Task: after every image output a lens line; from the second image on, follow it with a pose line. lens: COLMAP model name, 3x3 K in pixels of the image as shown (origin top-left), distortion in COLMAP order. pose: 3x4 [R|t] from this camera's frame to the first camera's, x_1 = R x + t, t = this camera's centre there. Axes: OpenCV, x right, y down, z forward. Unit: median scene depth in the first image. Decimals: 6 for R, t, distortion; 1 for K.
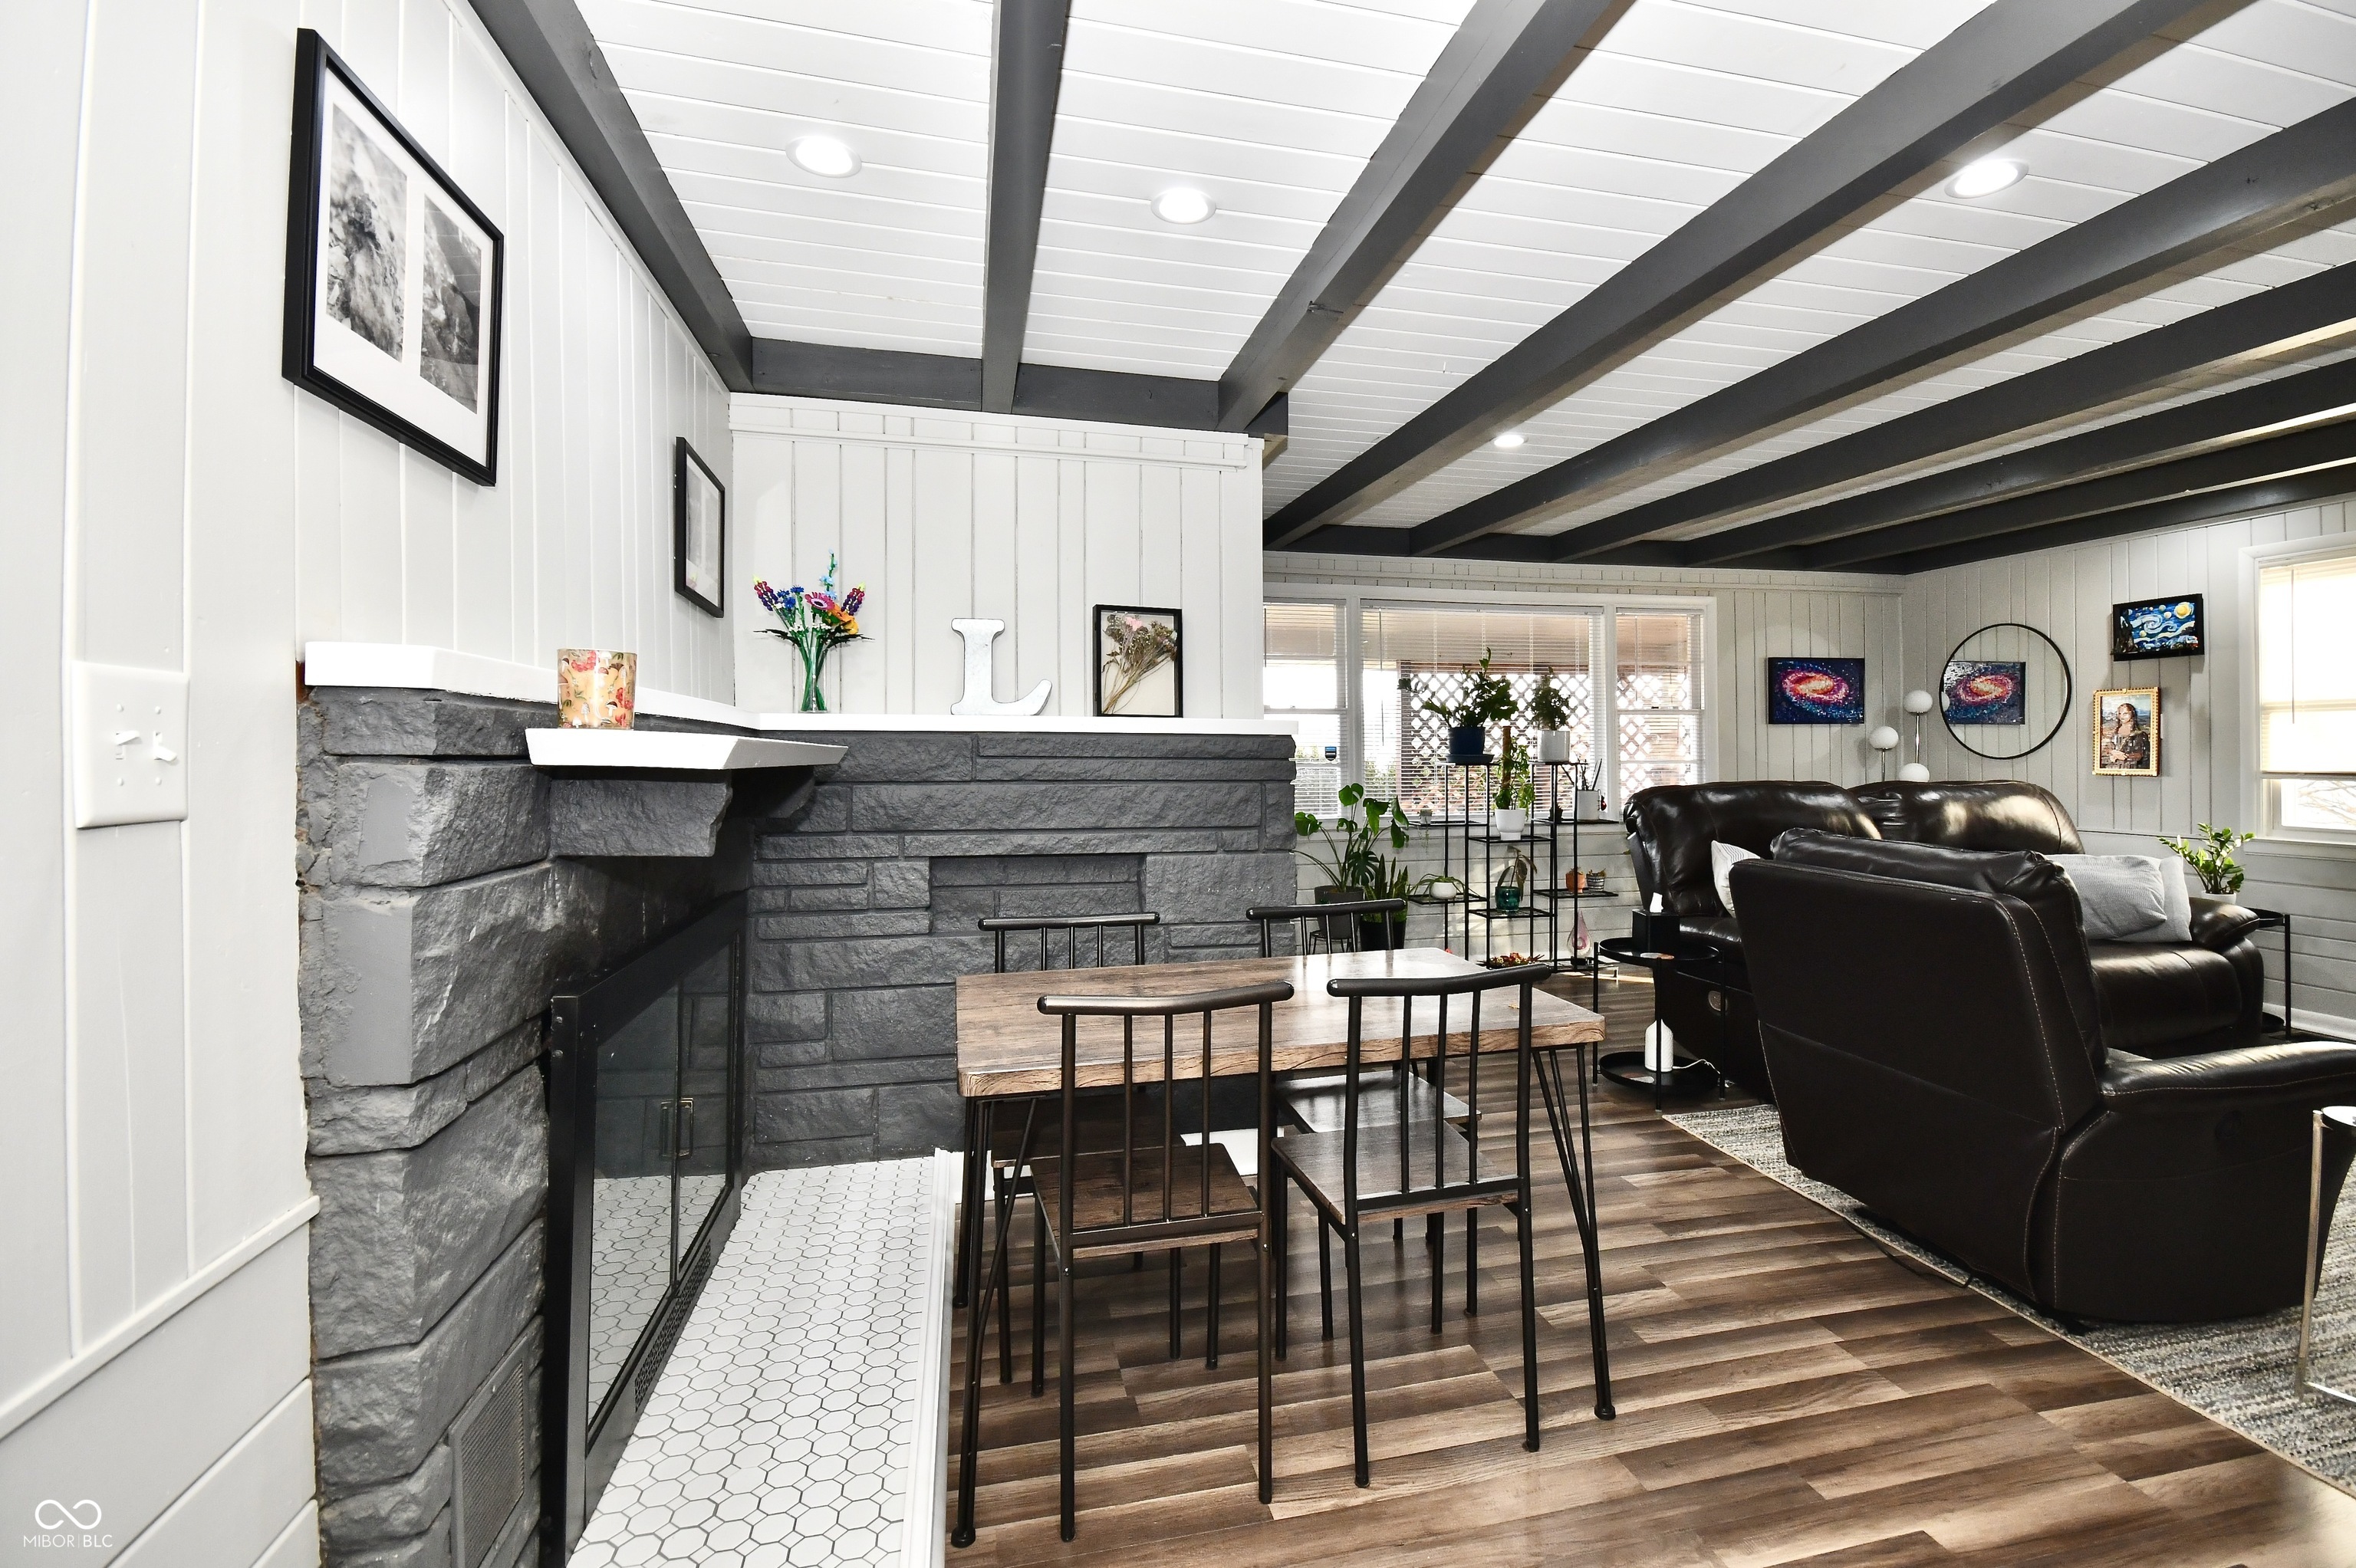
lens RADIAL K [[1050.5, 0, 1217.8], [0, 1050.5, 750.0], [0, 0, 1]] dist [0.009555, -0.011170]
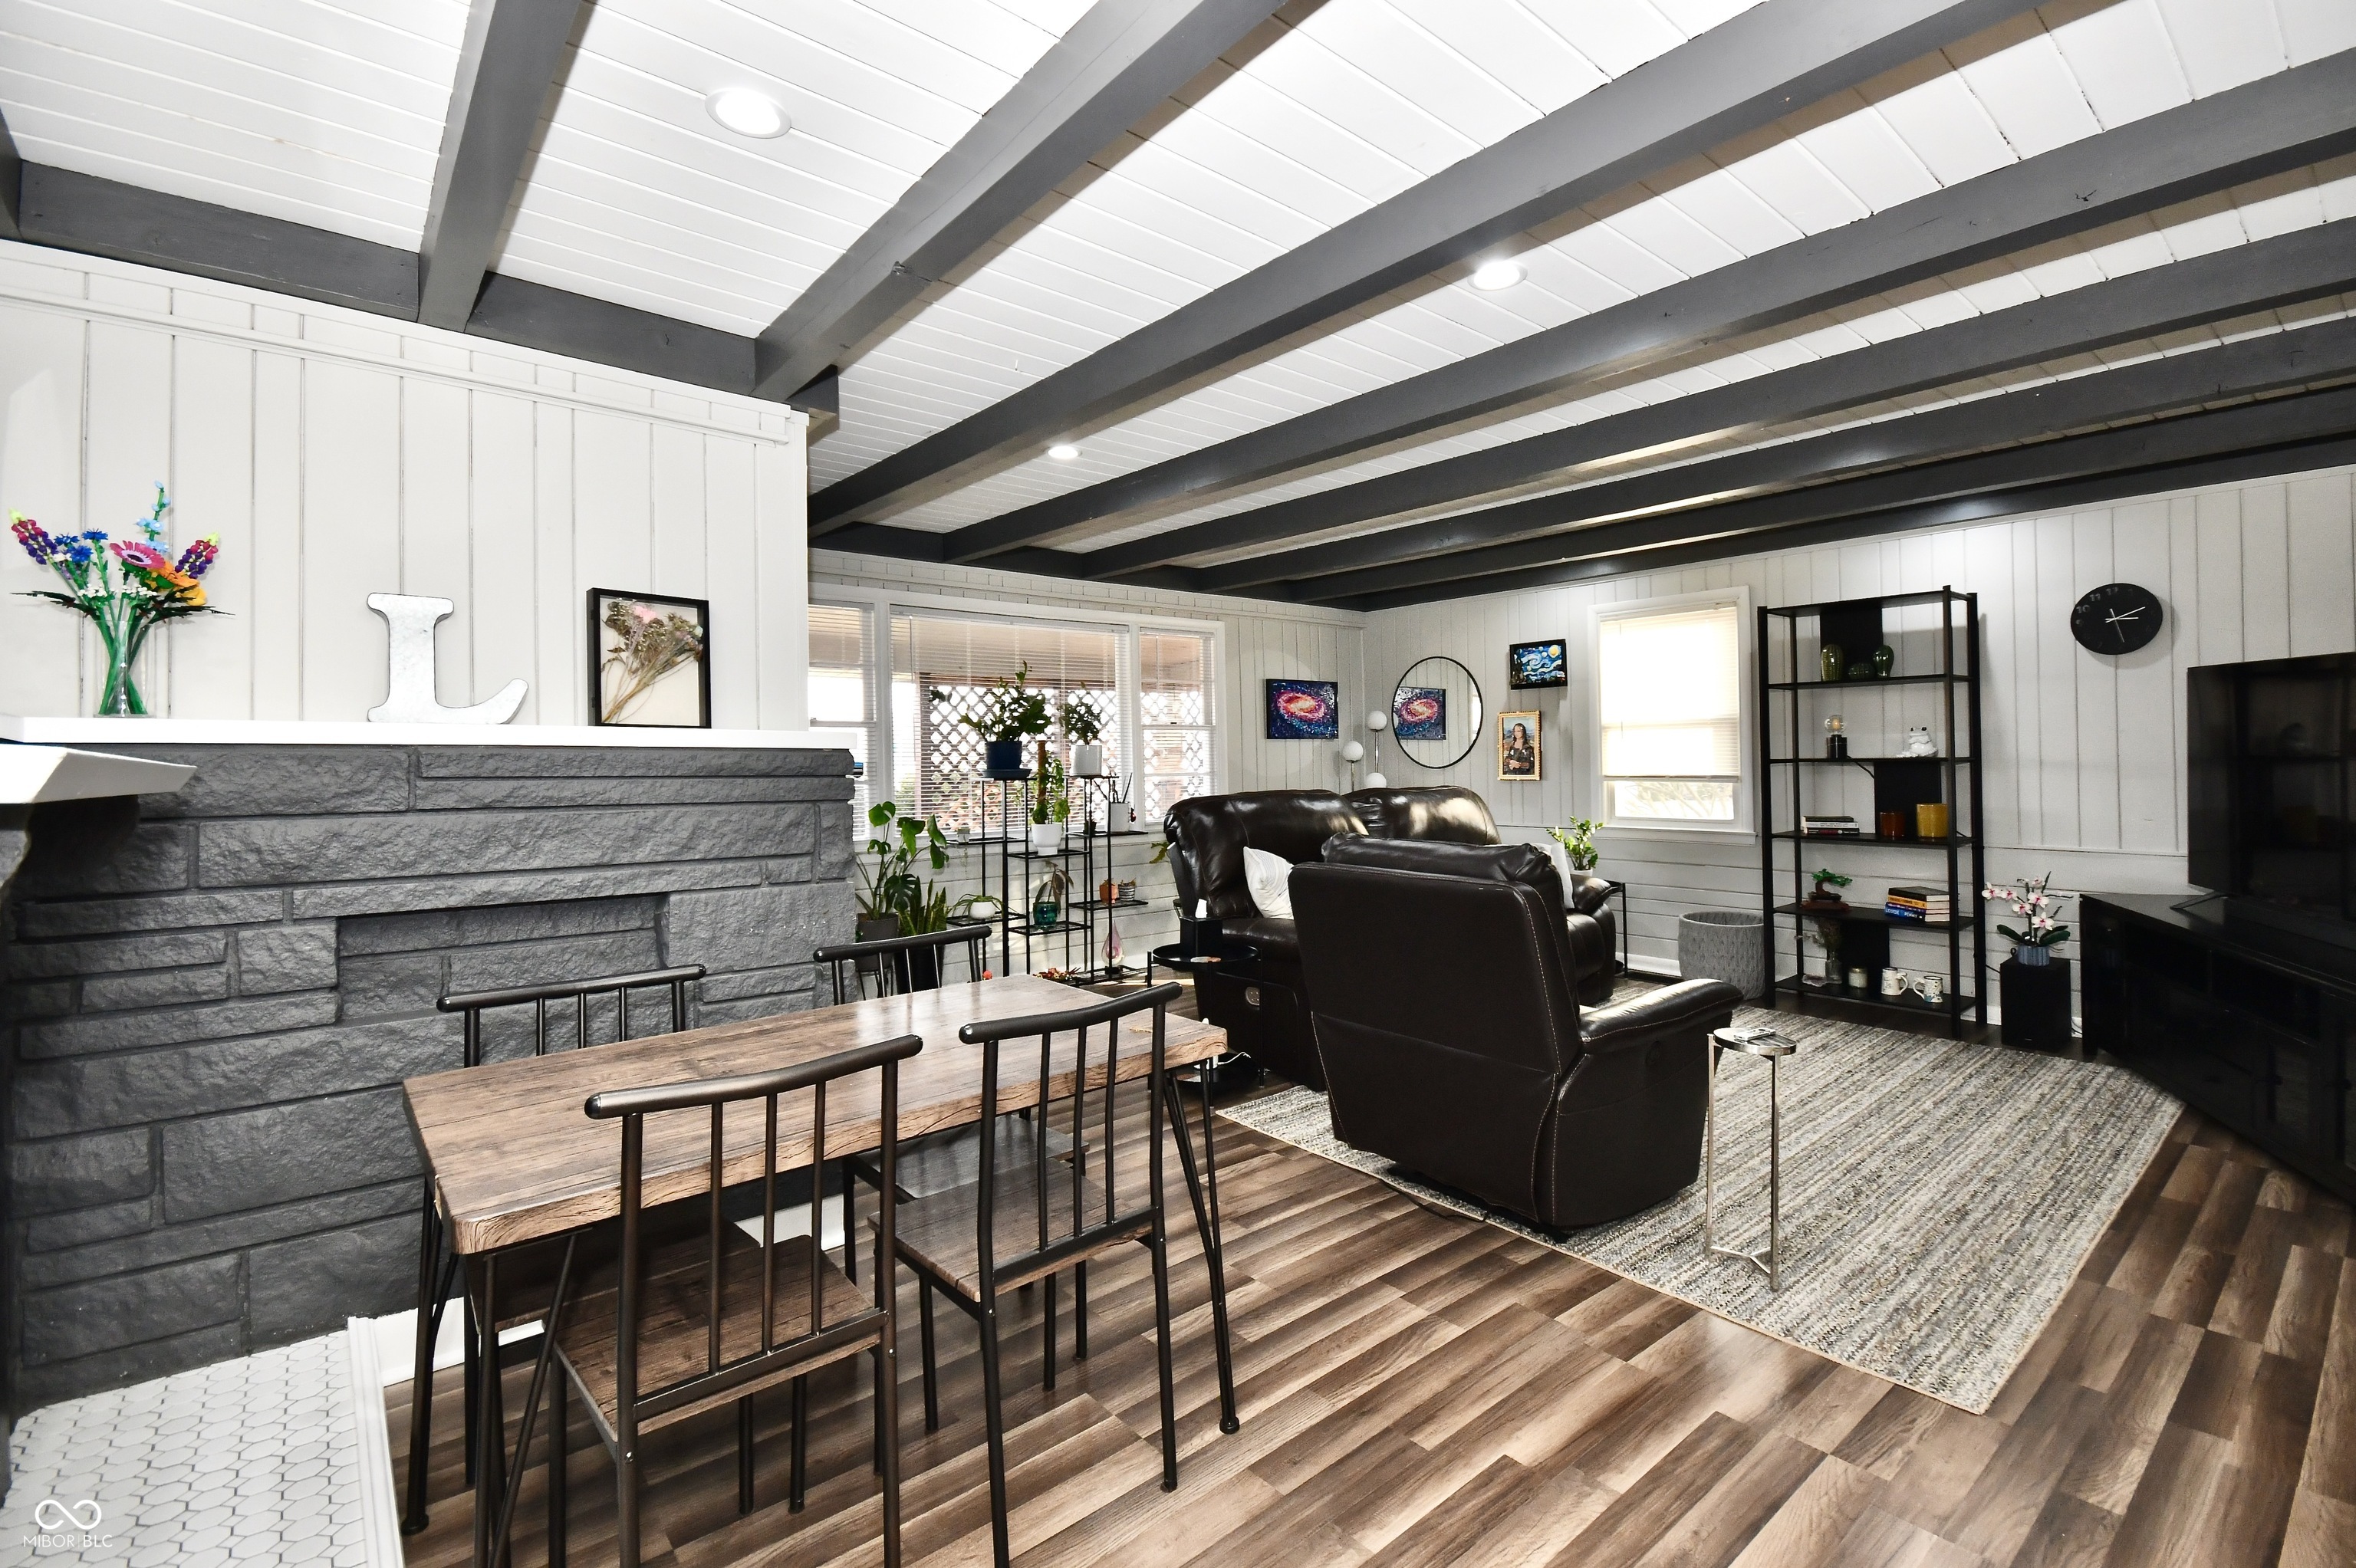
lens RADIAL K [[1050.5, 0, 1221.2], [0, 1050.5, 748.5], [0, 0, 1]] dist [0.009555, -0.011170]
pose [[0.888439, -0.001898, 0.458990, -0.057827], [0.009440, 0.999856, -0.014137, 0.001060], [-0.458897, 0.016892, 0.888329, 0.064323]]
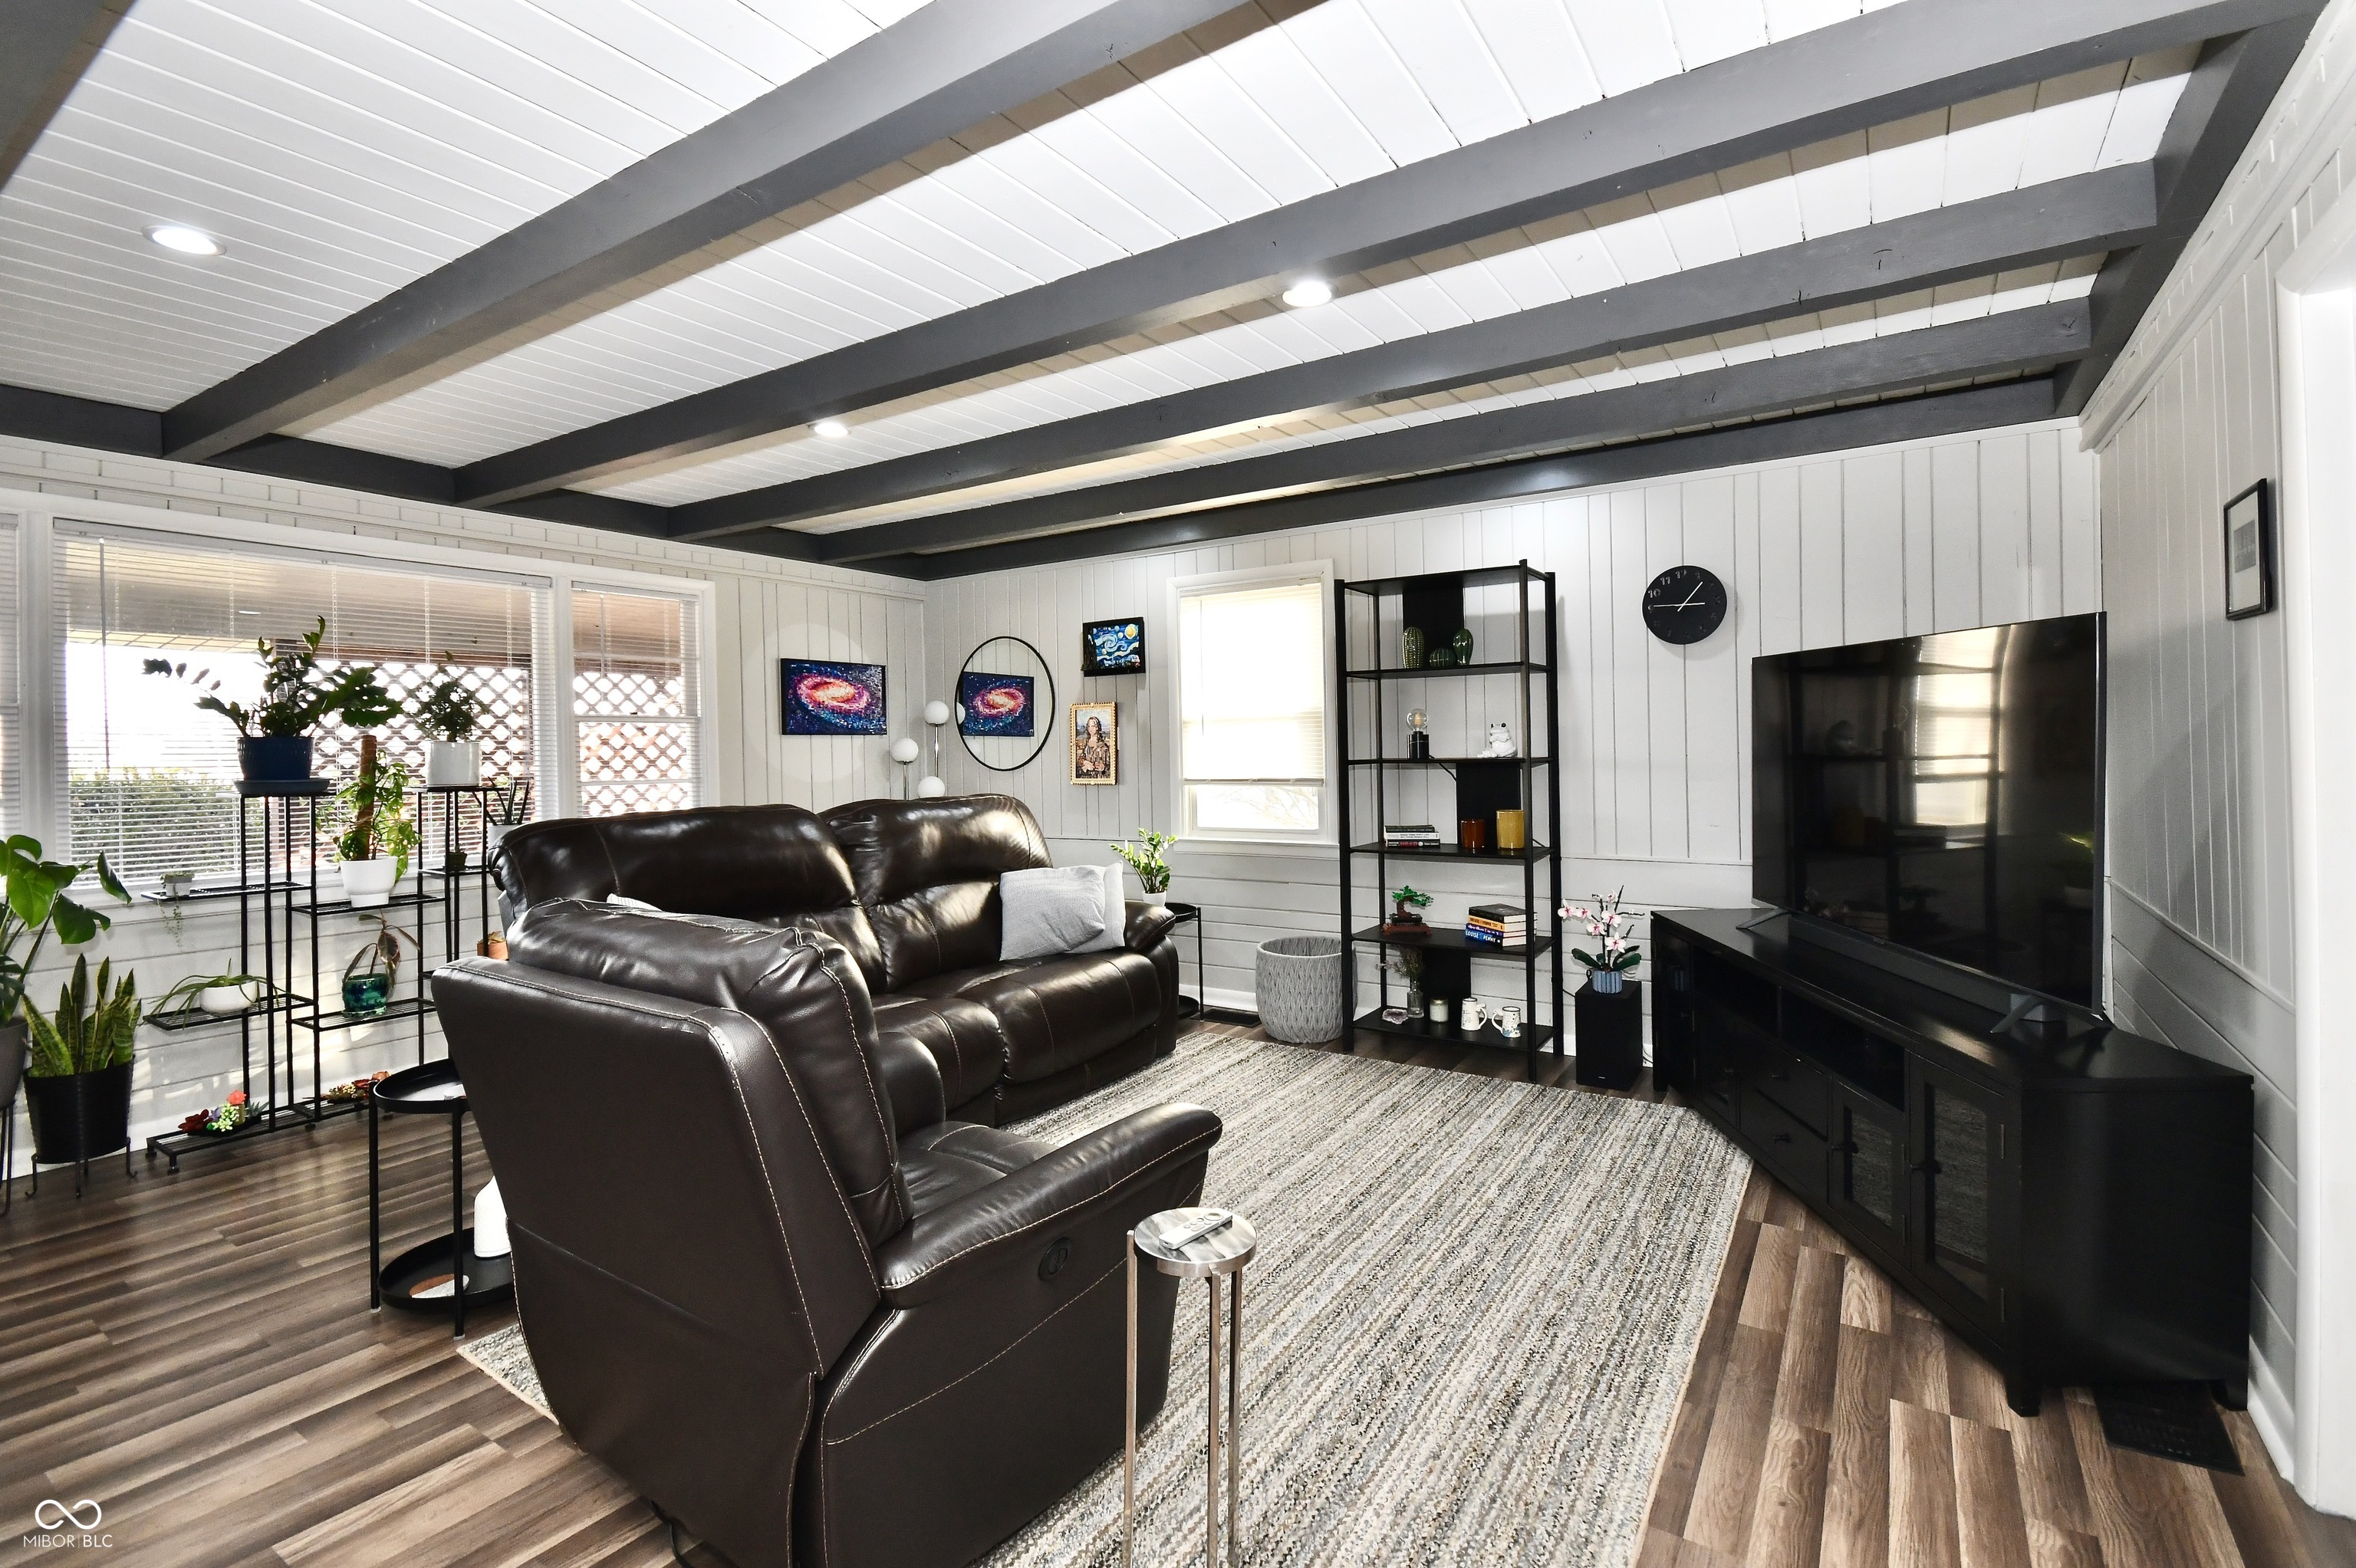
lens RADIAL K [[1050.5, 0, 1232.9], [0, 1050.5, 746.5], [0, 0, 1]] dist [0.009555, -0.011170]
pose [[0.709548, -0.002773, 0.704651, 0.343301], [0.013464, 0.999863, -0.009624, -0.003493], [-0.704528, 0.016316, 0.709488, 0.236583]]
